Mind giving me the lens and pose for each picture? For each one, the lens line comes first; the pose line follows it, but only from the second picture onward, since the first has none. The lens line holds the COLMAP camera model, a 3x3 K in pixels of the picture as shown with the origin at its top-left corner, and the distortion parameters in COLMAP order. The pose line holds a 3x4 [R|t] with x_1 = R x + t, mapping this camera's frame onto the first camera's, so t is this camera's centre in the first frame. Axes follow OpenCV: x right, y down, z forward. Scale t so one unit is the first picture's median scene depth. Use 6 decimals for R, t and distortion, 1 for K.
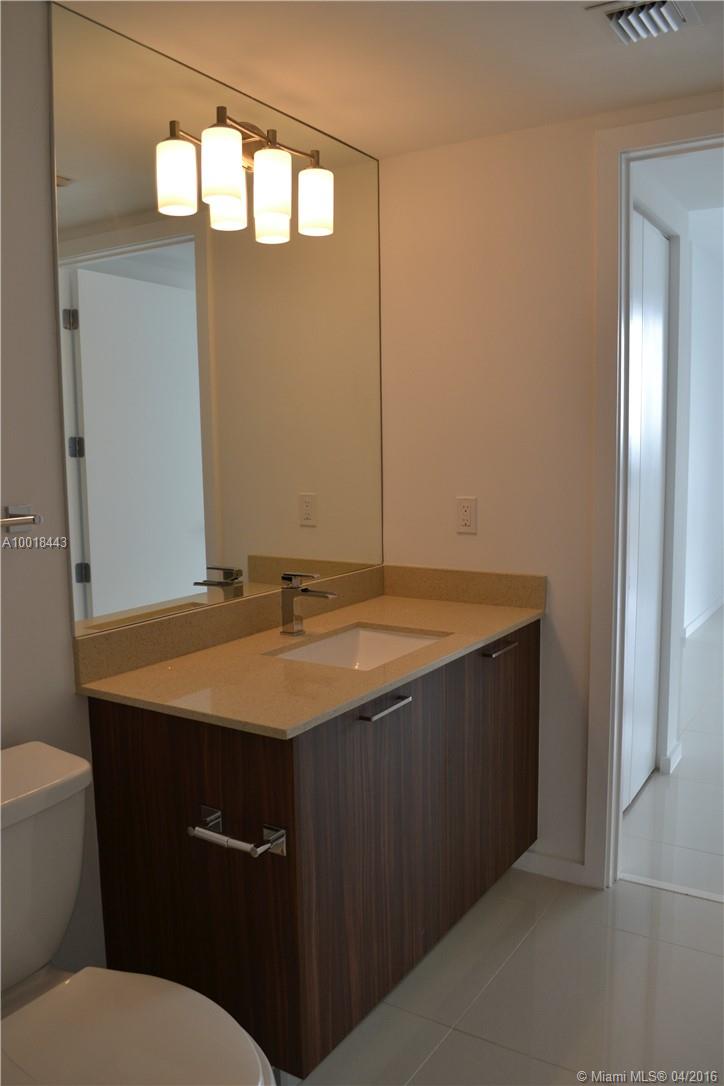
lens RADIAL K [[883.8, 0, 362.0], [0, 883.8, 543.0], [0, 0, 1]] dist [-0.038837, -0.001788]
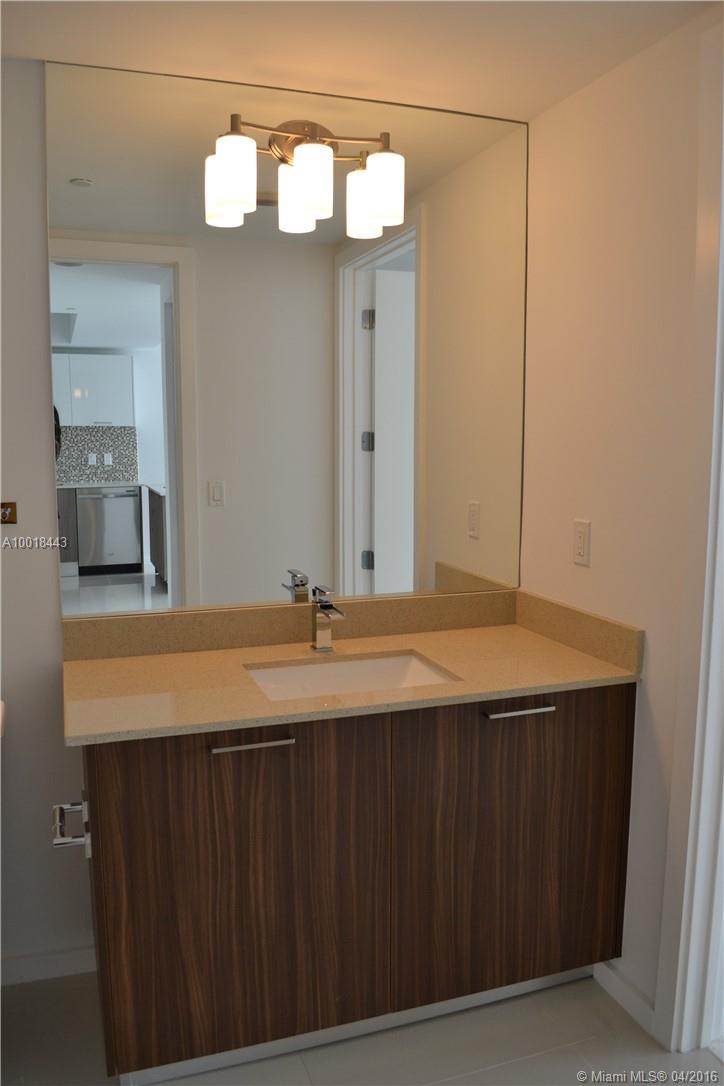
lens RADIAL K [[883.8, 0, 362.0], [0, 883.8, 543.0], [0, 0, 1]] dist [-0.038837, -0.001788]
pose [[0.791541, 0.093273, -0.603955, 0.466315], [-0.081977, 0.995558, 0.046312, -0.053758], [0.605592, 0.012853, 0.795671, 0.231628]]
